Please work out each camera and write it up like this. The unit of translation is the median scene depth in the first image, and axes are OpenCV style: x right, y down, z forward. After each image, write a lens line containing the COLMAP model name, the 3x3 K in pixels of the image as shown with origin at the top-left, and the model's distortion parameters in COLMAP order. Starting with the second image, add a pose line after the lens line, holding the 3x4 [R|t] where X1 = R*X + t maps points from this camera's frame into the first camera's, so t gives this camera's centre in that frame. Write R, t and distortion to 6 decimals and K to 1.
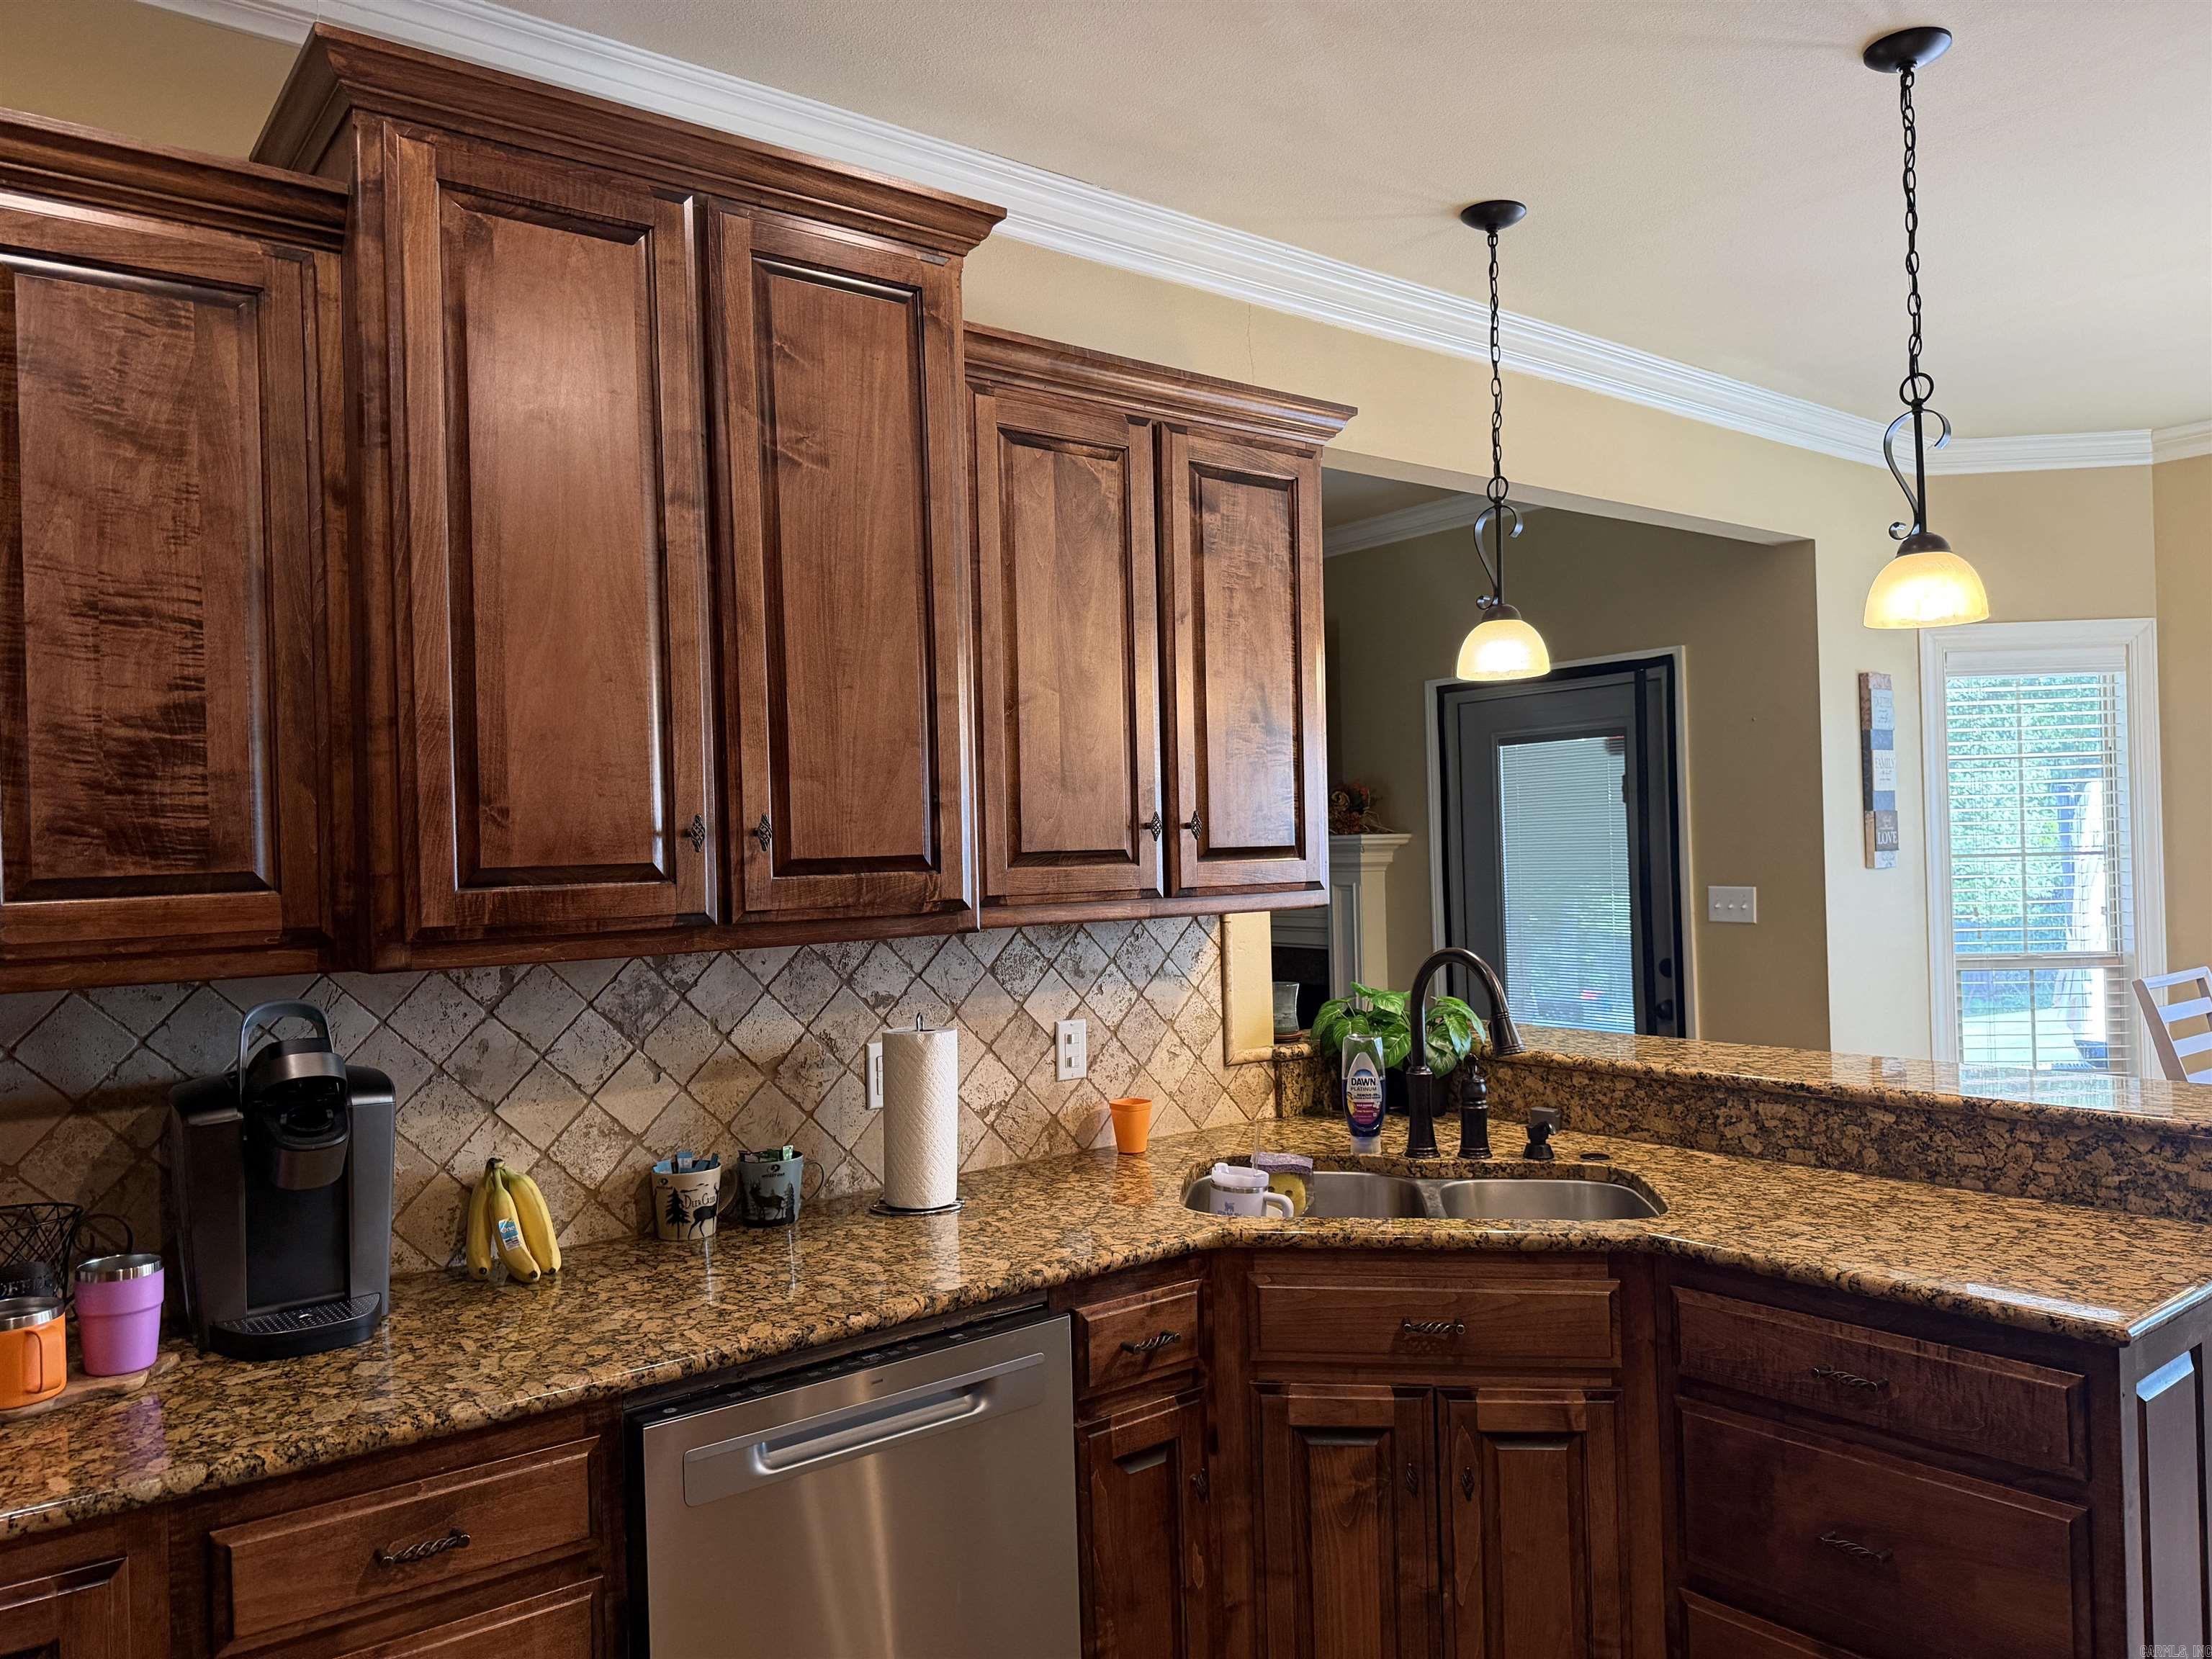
lens RADIAL K [[1558.1, 0, 1112.3], [0, 1558.1, 835.6], [0, 0, 1]] dist [0.150945, -0.190320]
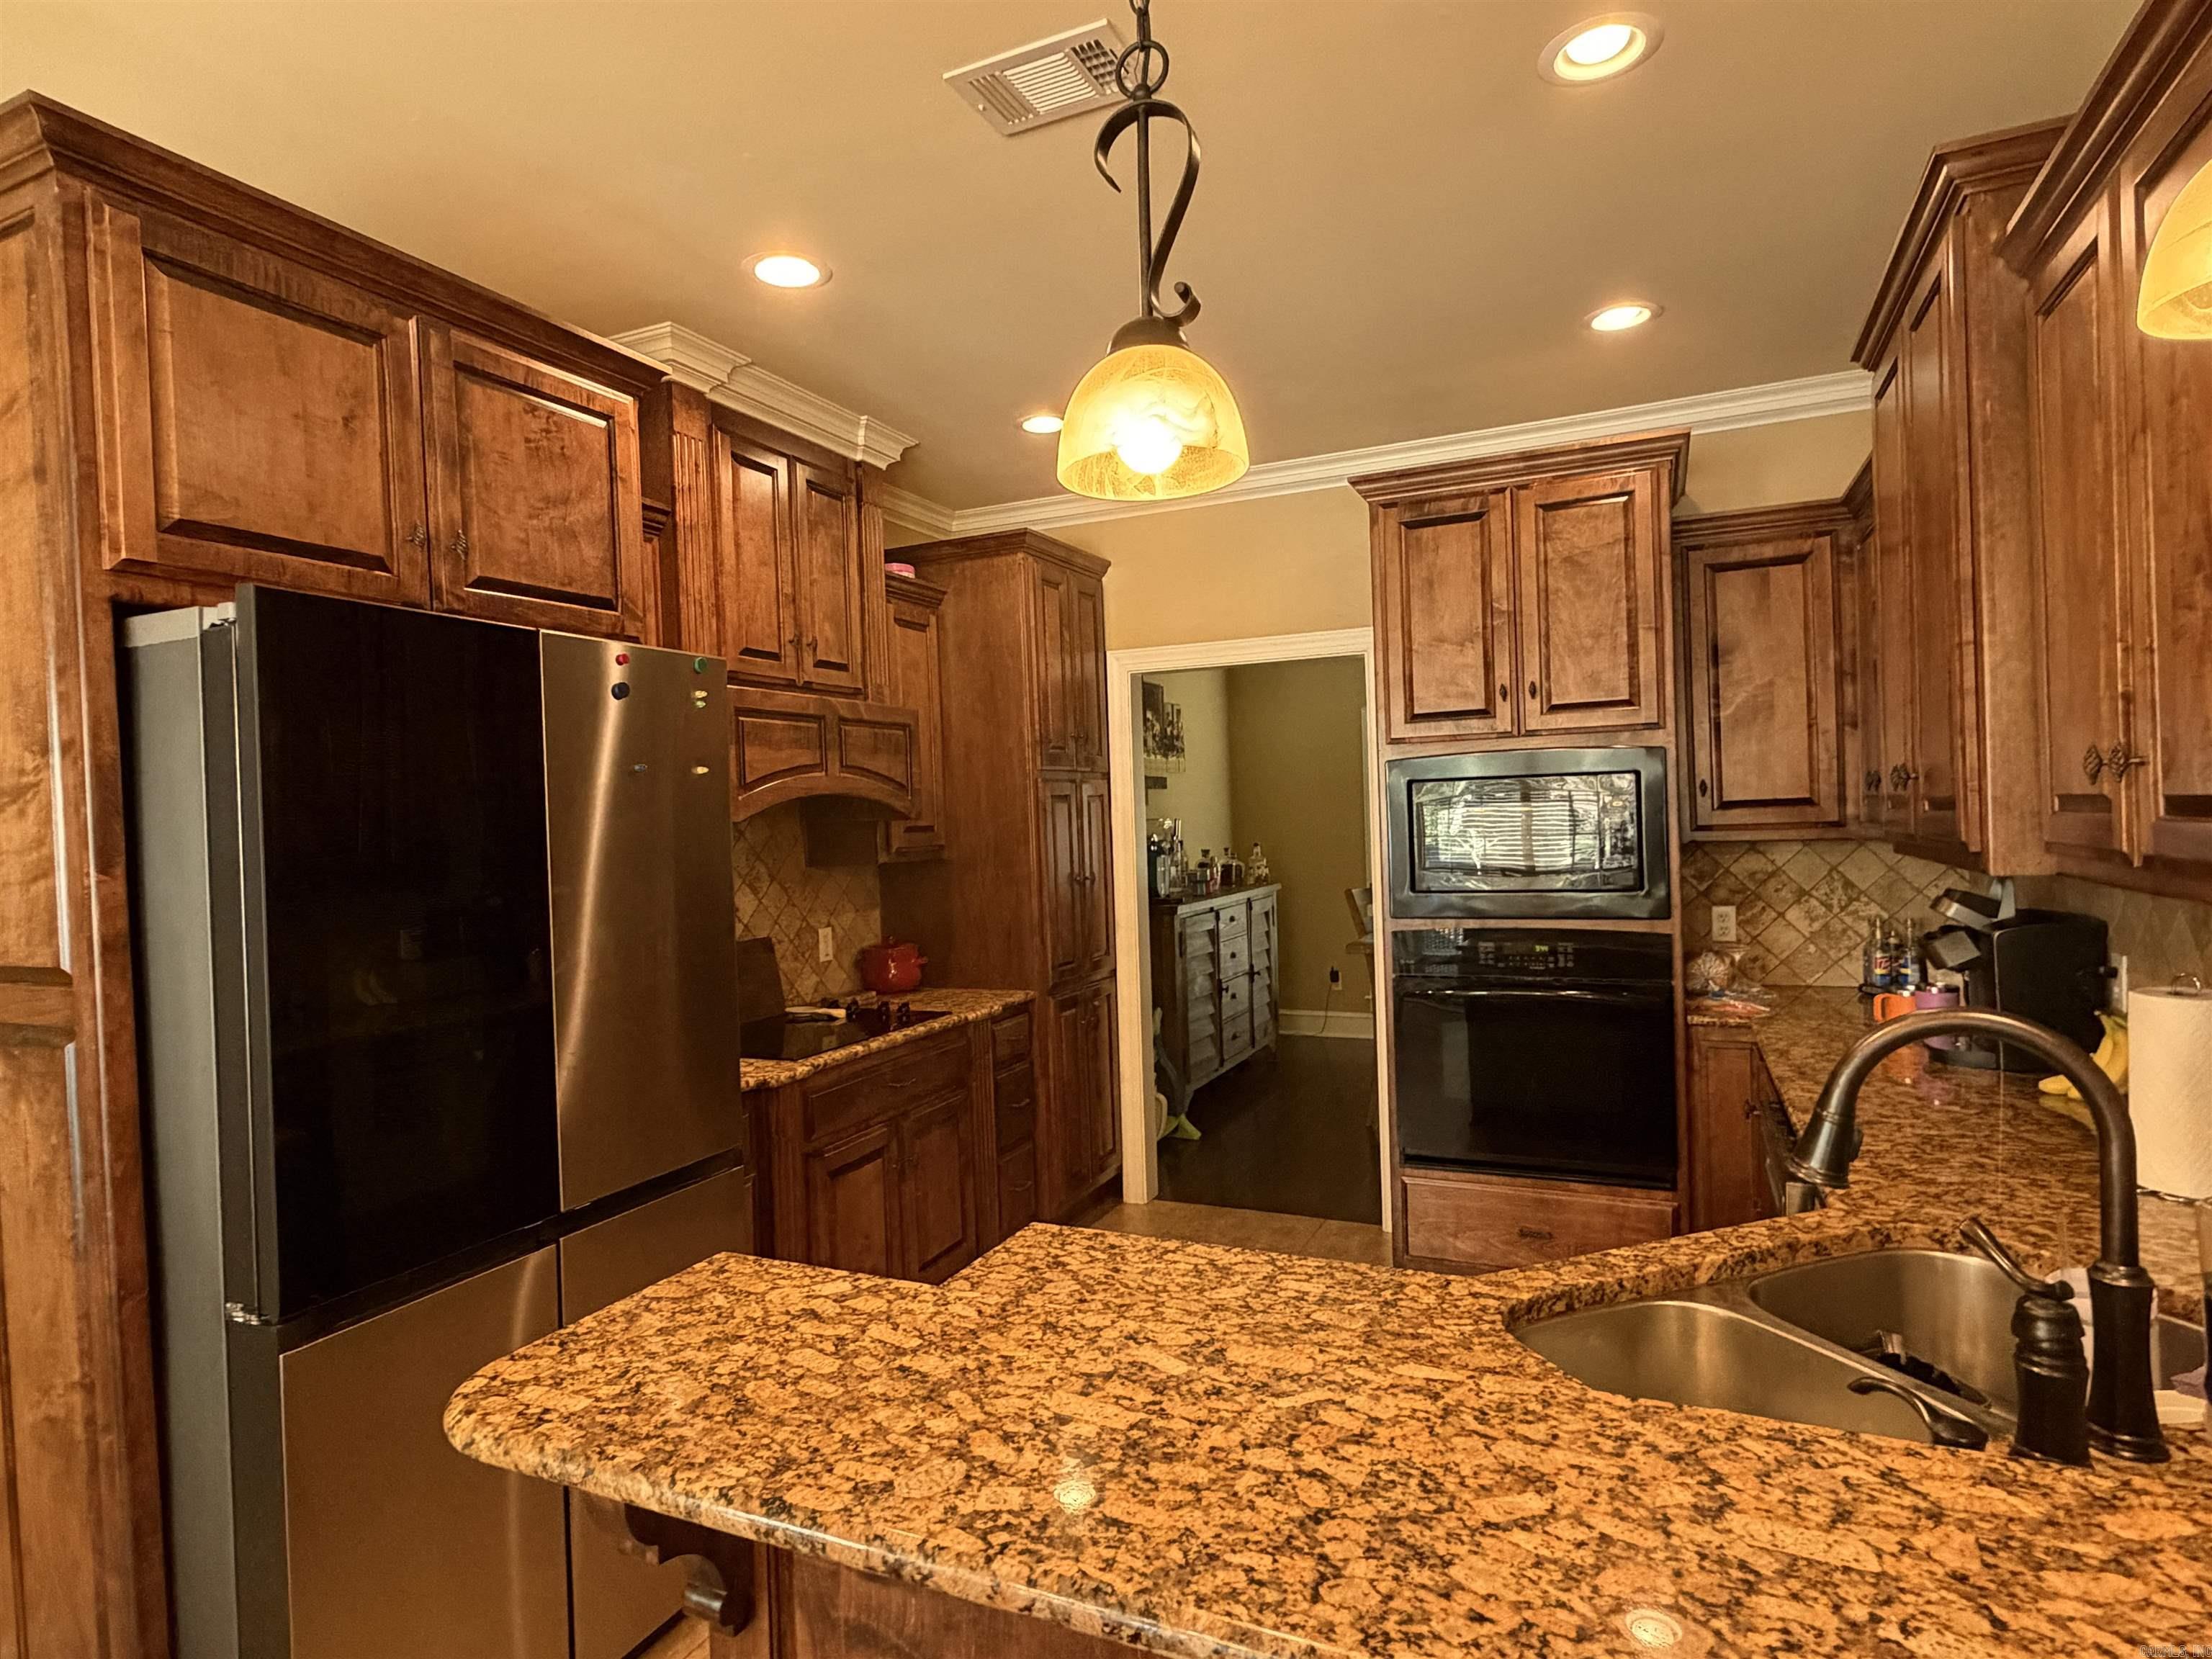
lens RADIAL K [[1209.4, 0, 1102.9], [0, 1209.4, 823.8], [0, 0, 1]] dist [-0.000628, 0.000703]
pose [[-0.886794, 0.060874, -0.458139, 0.686543], [0.062339, 0.997984, 0.011938, -0.014164], [0.457942, -0.017974, -0.888800, 1.293594]]
